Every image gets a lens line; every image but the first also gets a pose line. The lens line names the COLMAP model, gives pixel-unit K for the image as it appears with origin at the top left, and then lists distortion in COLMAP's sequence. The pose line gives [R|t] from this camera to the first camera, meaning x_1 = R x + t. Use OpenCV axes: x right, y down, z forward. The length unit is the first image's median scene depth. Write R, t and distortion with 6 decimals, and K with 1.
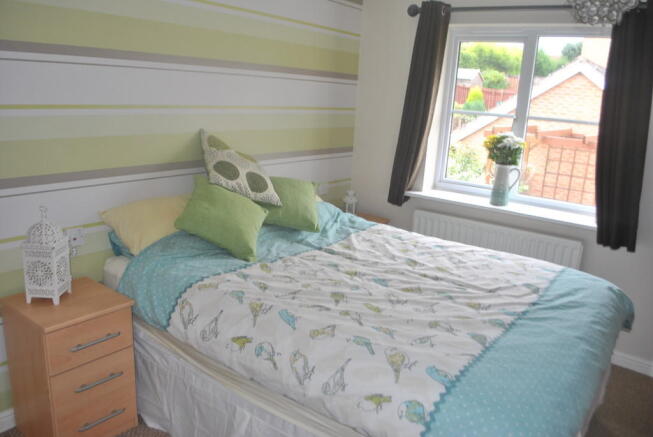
lens RADIAL K [[516.6, 0, 330.9], [0, 516.6, 217.6], [0, 0, 1]] dist [-0.092071, 0.002897]
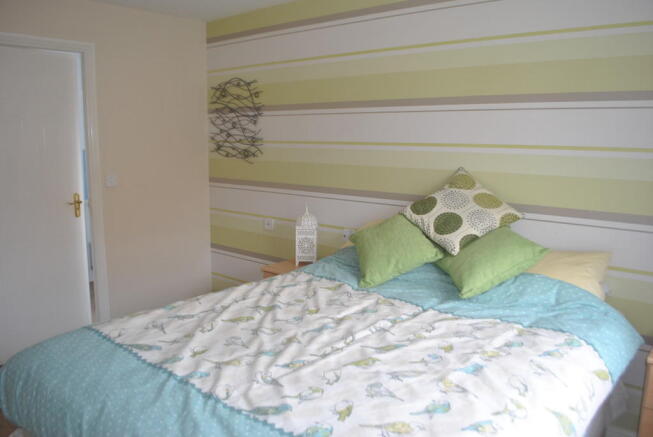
lens RADIAL K [[516.6, 0, 330.9], [0, 516.6, 217.6], [0, 0, 1]] dist [-0.092071, 0.002897]
pose [[-0.058217, 0.088822, -0.994345, 0.908936], [-0.252050, 0.962457, 0.100730, -0.141471], [0.965962, 0.256488, -0.033644, 0.988775]]
